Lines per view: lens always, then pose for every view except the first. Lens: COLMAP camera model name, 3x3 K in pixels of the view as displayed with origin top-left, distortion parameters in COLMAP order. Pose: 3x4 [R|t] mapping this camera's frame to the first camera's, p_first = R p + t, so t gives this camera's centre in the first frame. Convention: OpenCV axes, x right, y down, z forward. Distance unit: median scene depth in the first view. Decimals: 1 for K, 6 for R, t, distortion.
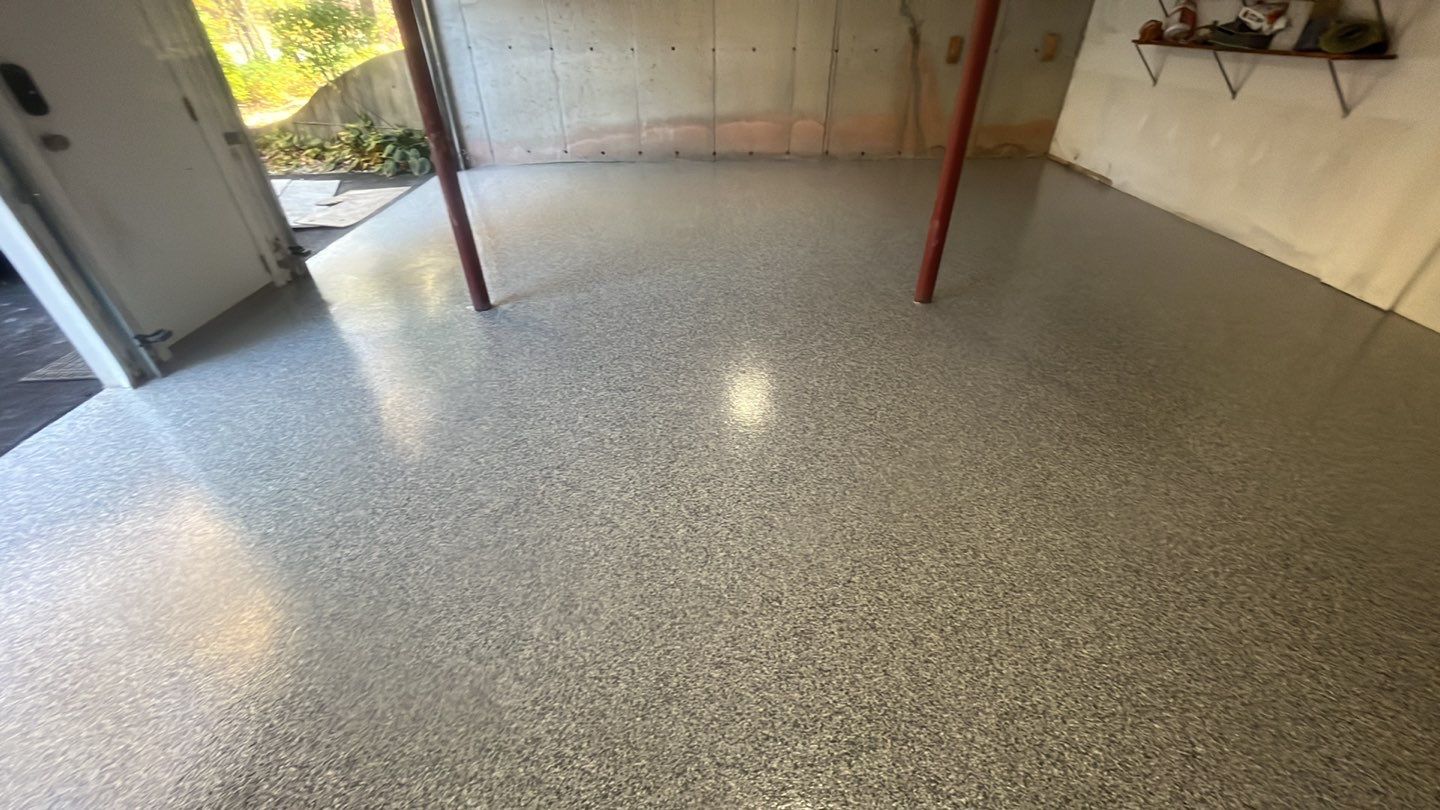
lens RADIAL K [[565.2, 0, 717.3], [0, 565.2, 401.3], [0, 0, 1]] dist [-0.000615, -0.000726]
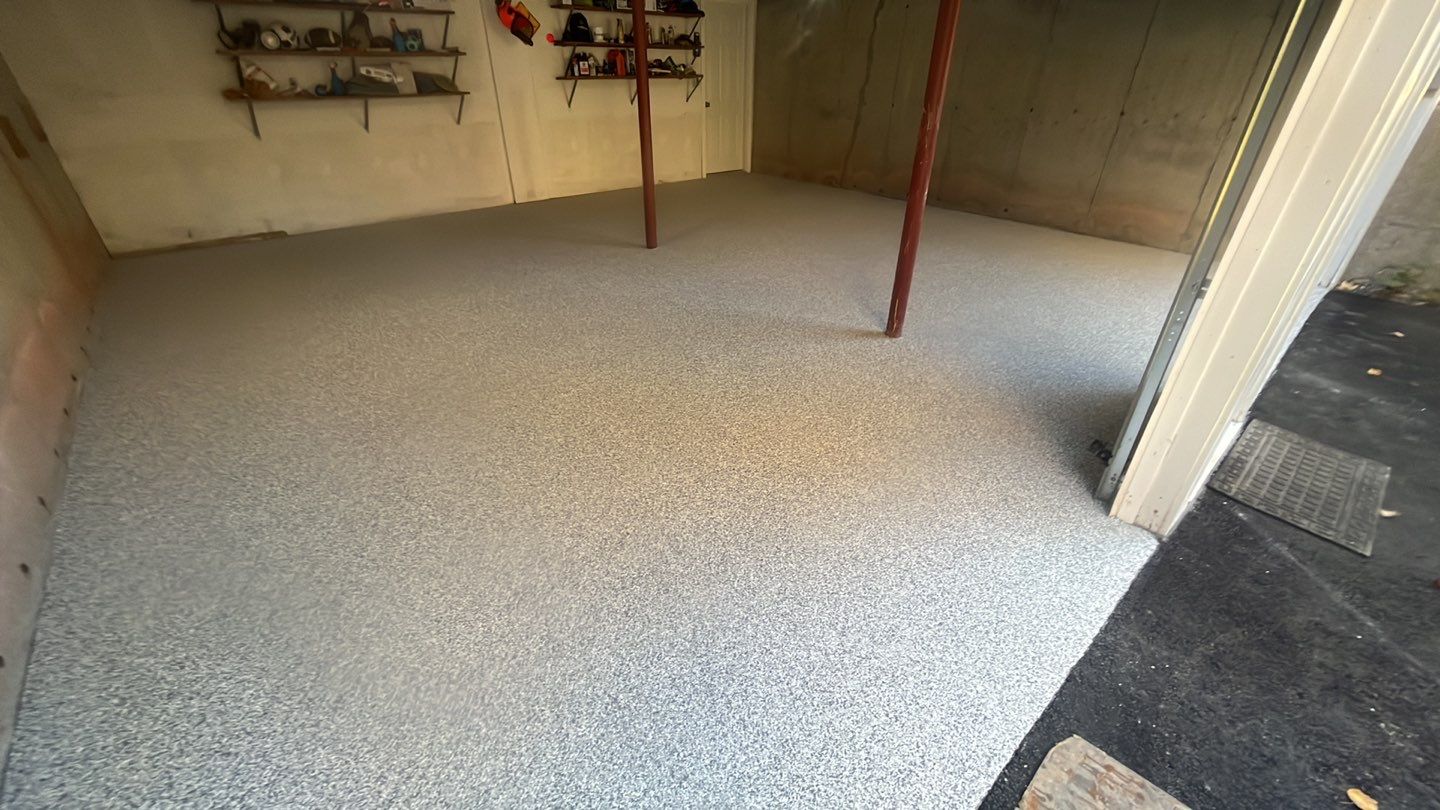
lens RADIAL K [[565.2, 0, 719.5], [0, 565.2, 402.8], [0, 0, 1]] dist [-0.000615, -0.000726]
pose [[-0.642983, -0.386856, 0.660995, -0.855671], [0.439455, 0.520486, 0.732102, -0.912324], [-0.627257, 0.761207, -0.164658, 1.324302]]
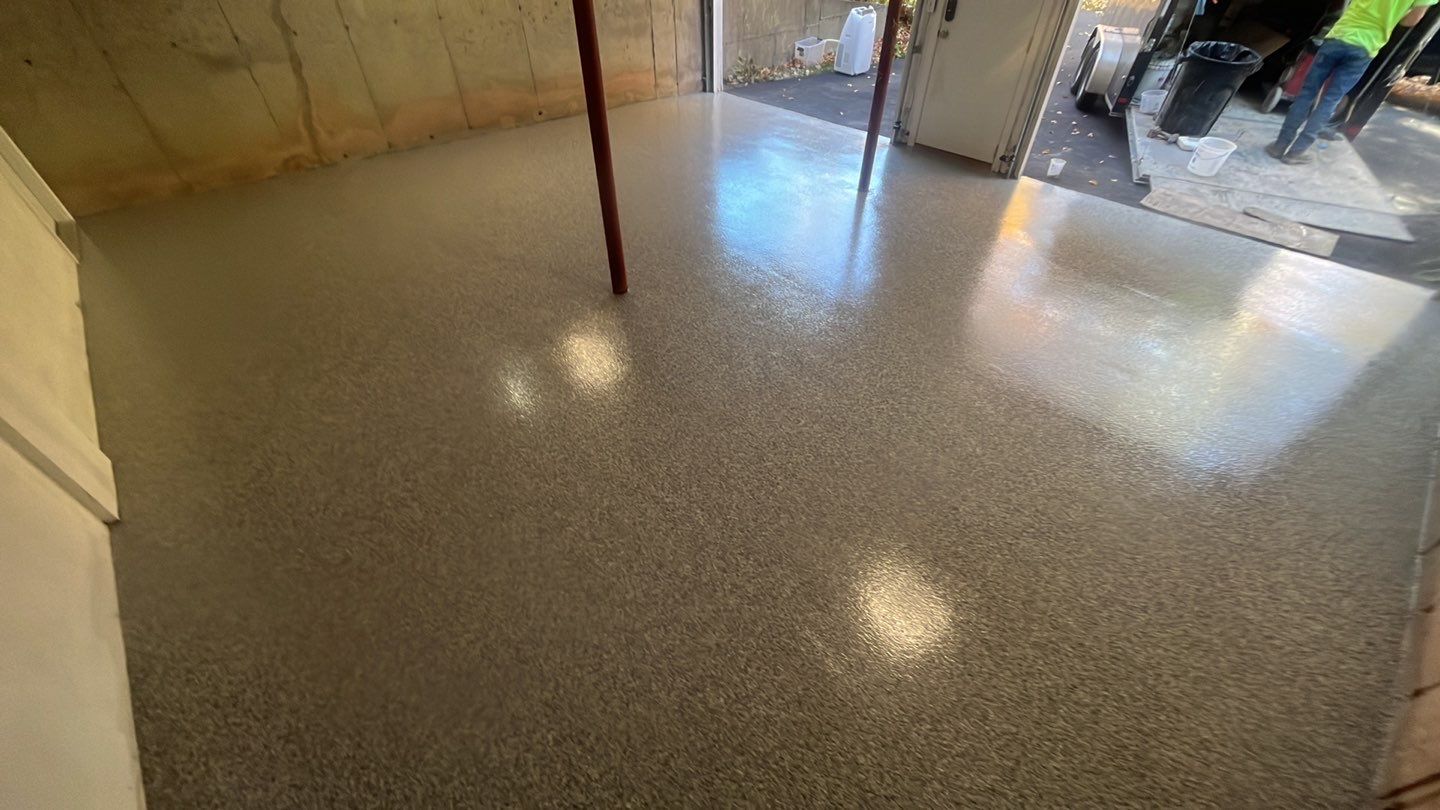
lens RADIAL K [[565.2, 0, 719.1], [0, 565.2, 401.5], [0, 0, 1]] dist [-0.000615, -0.000726]
pose [[-0.748417, 0.439226, -0.496943, 0.776356], [-0.383322, 0.324995, 0.864547, -1.018503], [0.541236, 0.837531, -0.074866, 1.235609]]
